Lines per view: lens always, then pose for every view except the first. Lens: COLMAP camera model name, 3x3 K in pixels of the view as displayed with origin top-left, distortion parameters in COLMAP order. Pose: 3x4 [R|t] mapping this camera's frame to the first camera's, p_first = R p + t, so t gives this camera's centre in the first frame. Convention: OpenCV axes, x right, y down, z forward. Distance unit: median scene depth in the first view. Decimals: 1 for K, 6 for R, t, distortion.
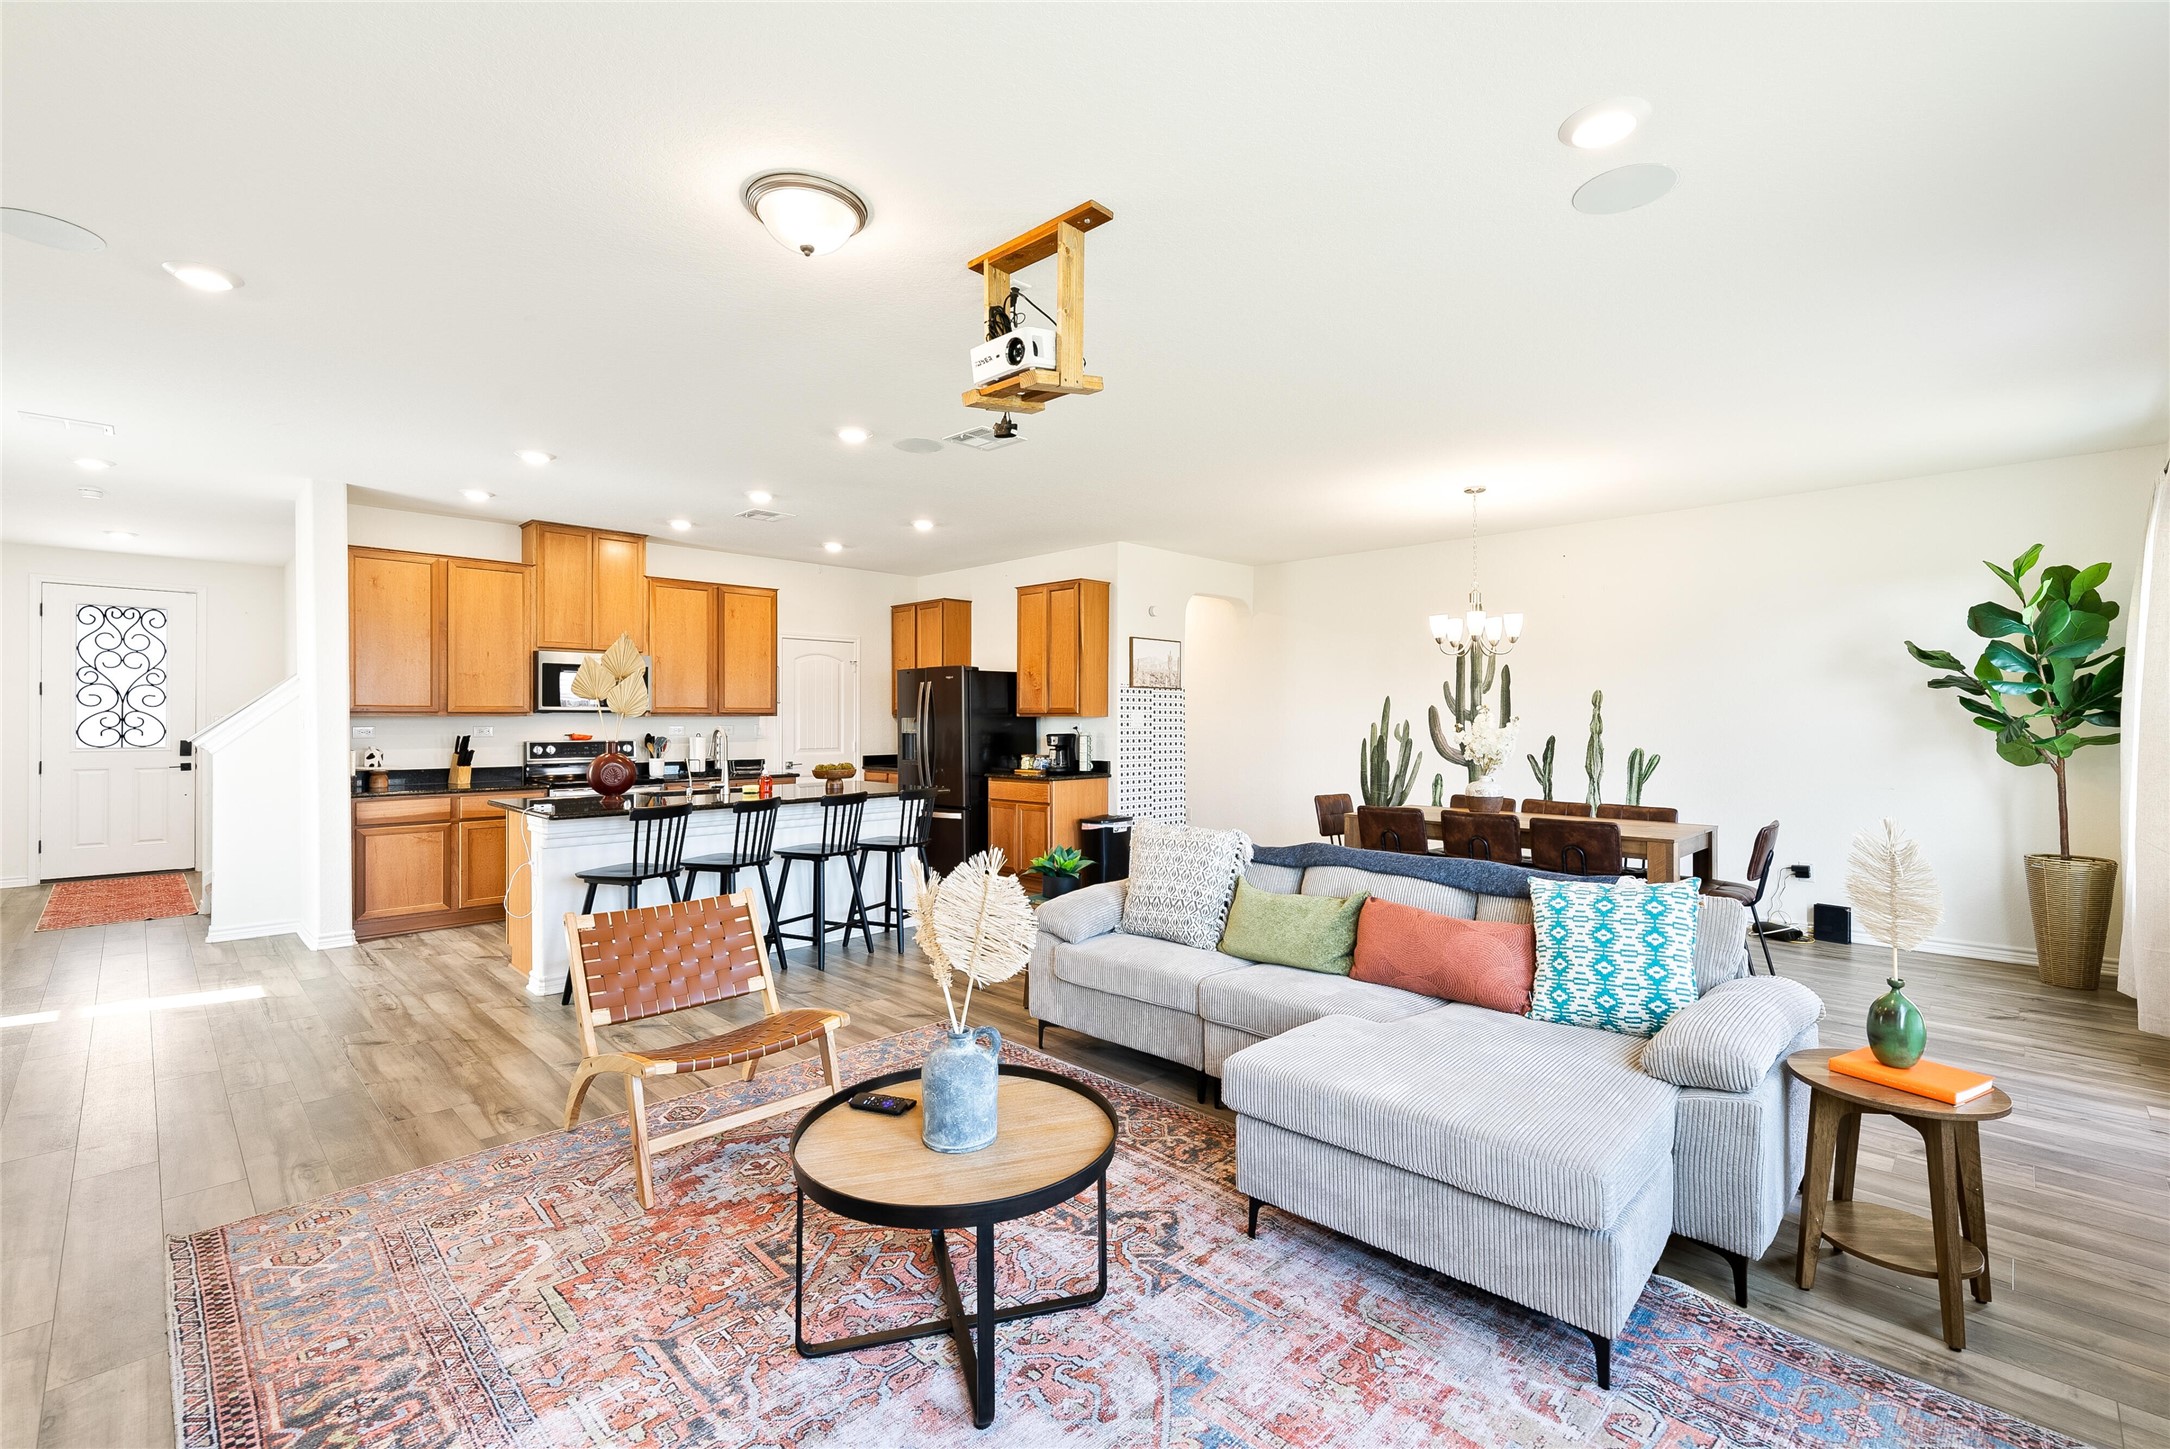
lens RADIAL K [[940.2, 0, 1090.8], [0, 940.2, 718.9], [0, 0, 1]] dist [-0.003035, 0.000204]
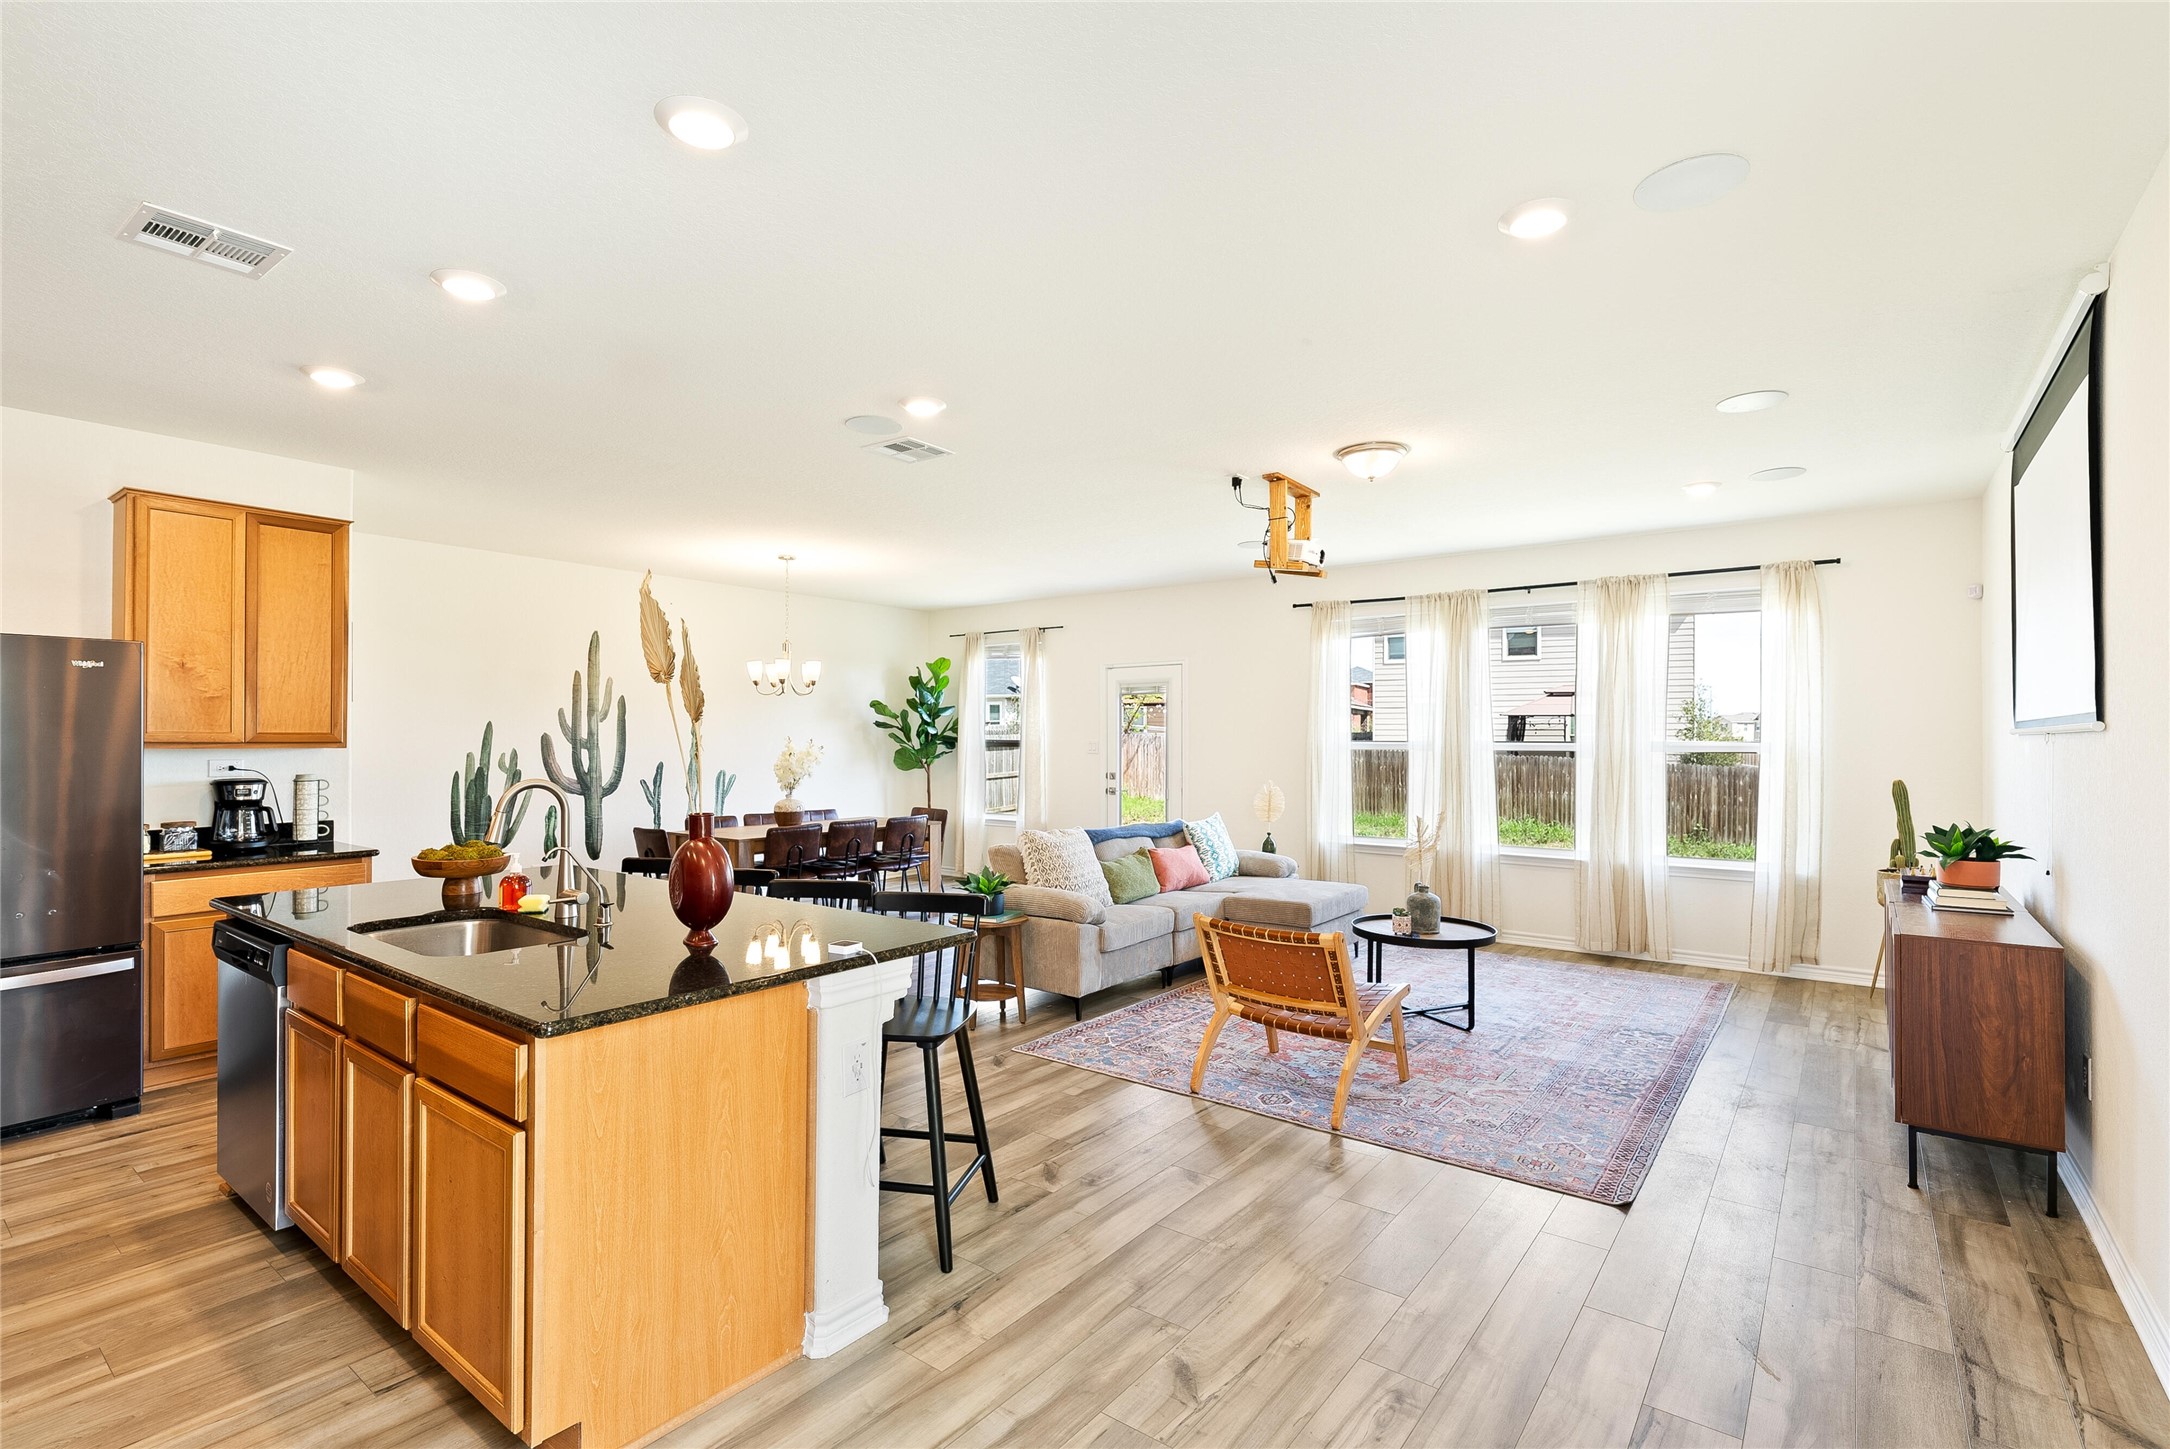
lens RADIAL K [[996.9, 0, 1086.0], [0, 996.9, 733.1], [0, 0, 1]] dist [0.001868, -0.000434]
pose [[-0.118643, 0.006742, 0.992914, -0.793018], [-0.002135, 0.999973, -0.007045, -0.009637], [-0.992935, -0.002956, -0.118625, 0.672779]]
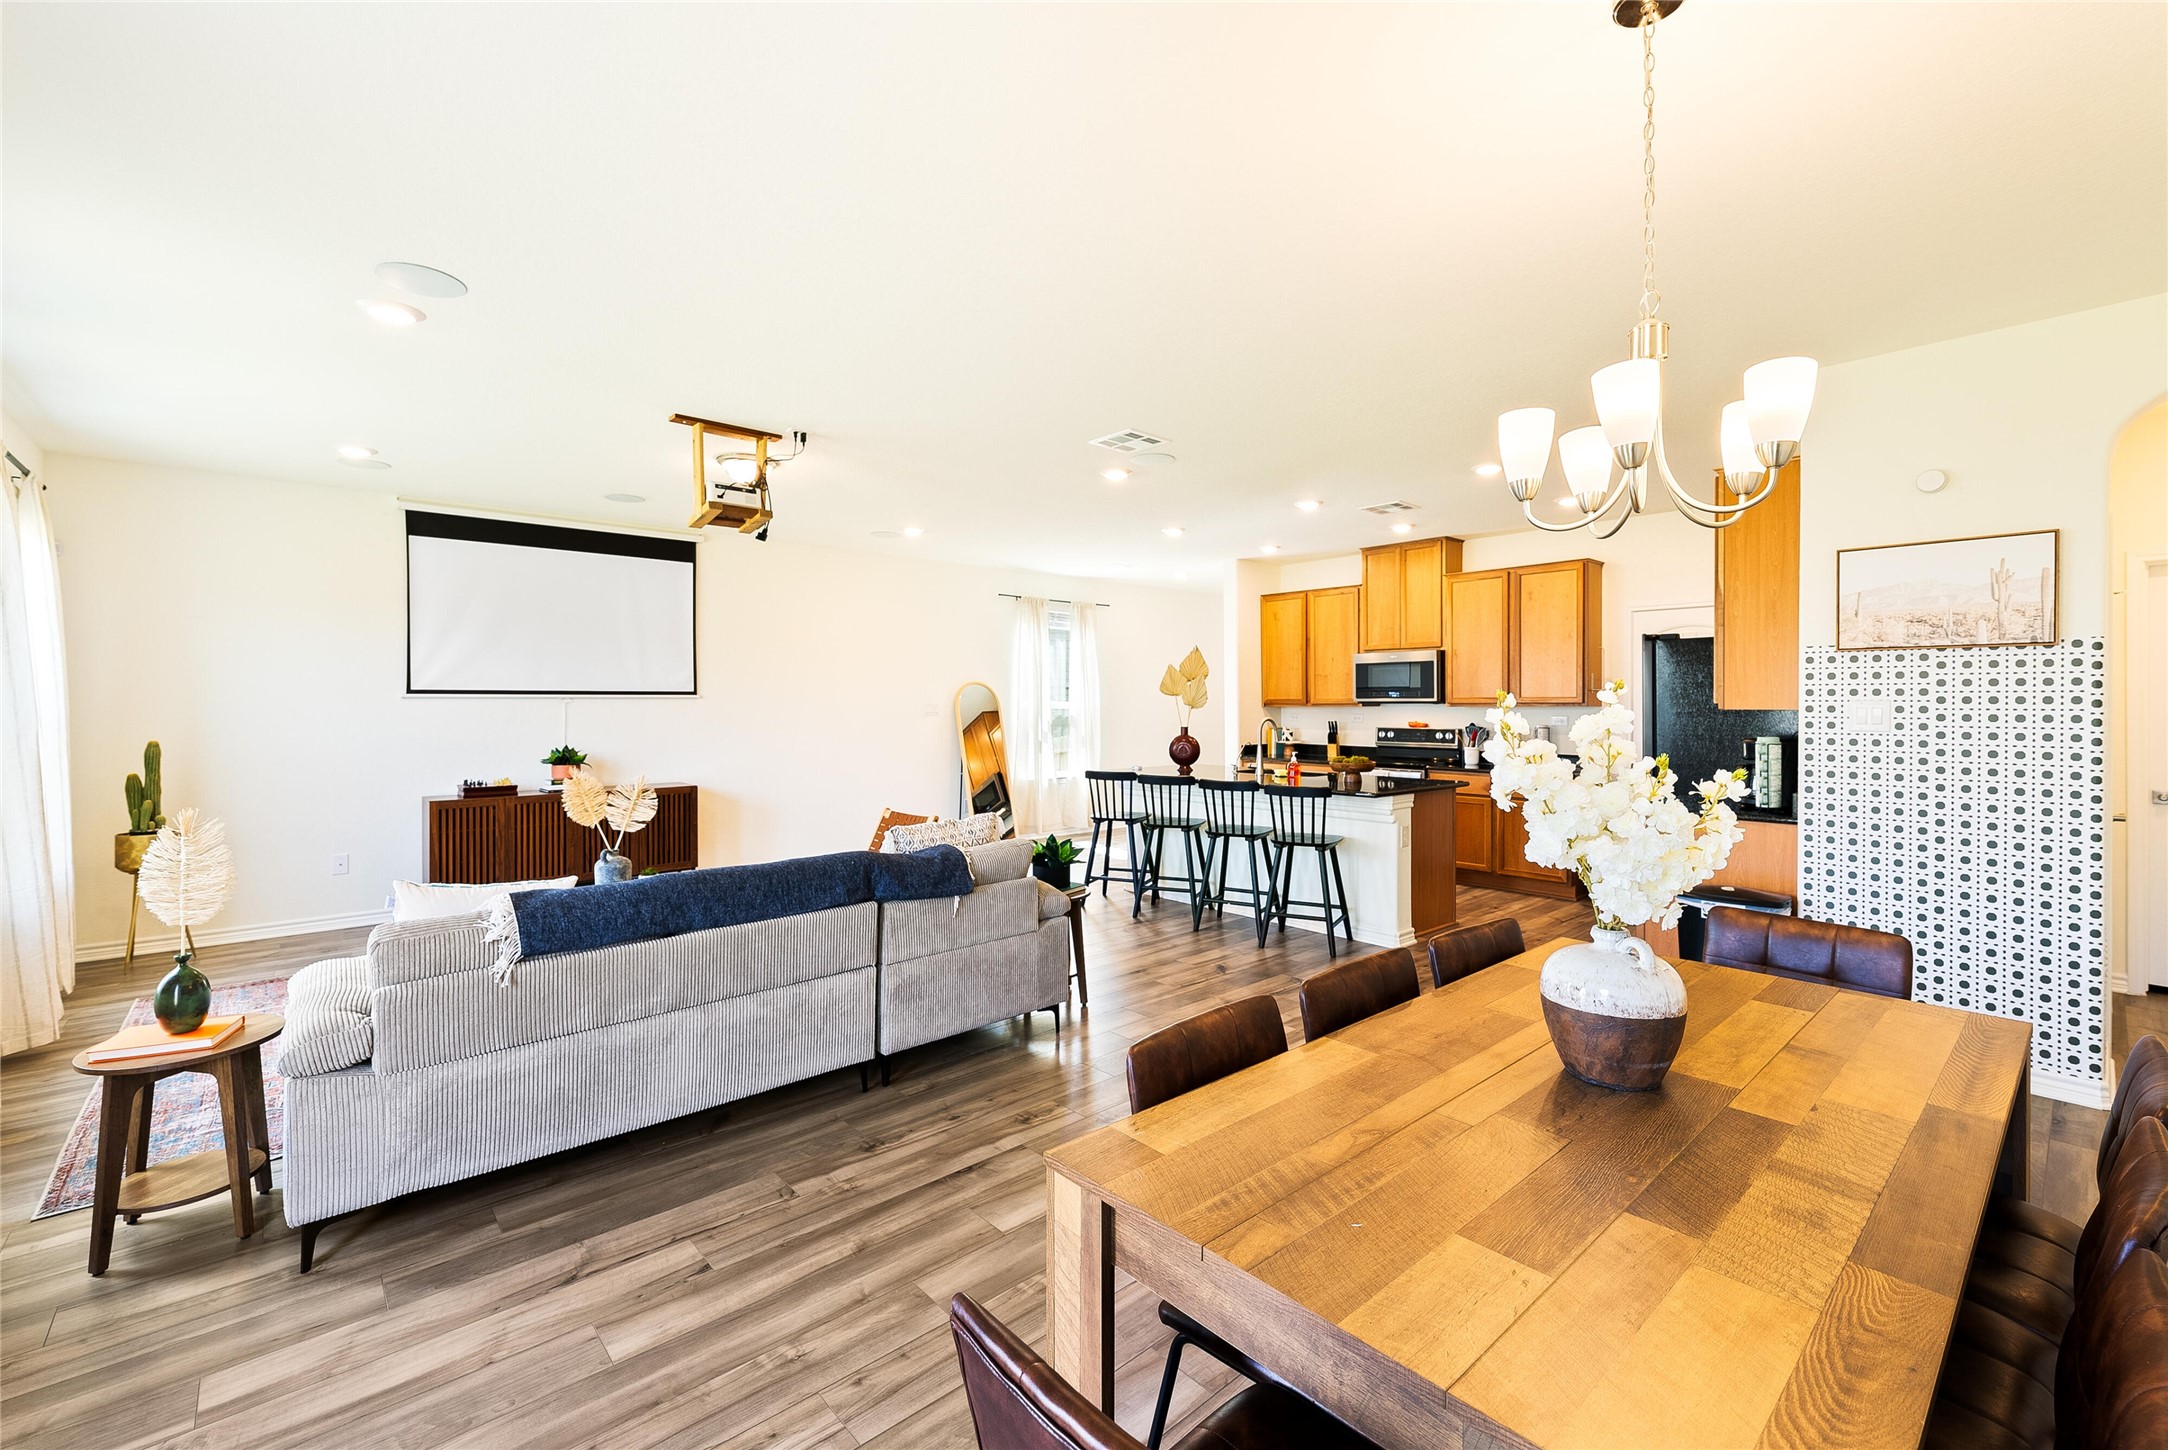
lens RADIAL K [[939.3, 0, 1089.8], [0, 939.3, 719.4], [0, 0, 1]] dist [-0.003035, 0.000204]
pose [[-0.050950, 0.017091, -0.998555, 0.656157], [0.002498, 0.999853, 0.016986, -0.007597], [0.998698, -0.001629, -0.050986, 0.719304]]
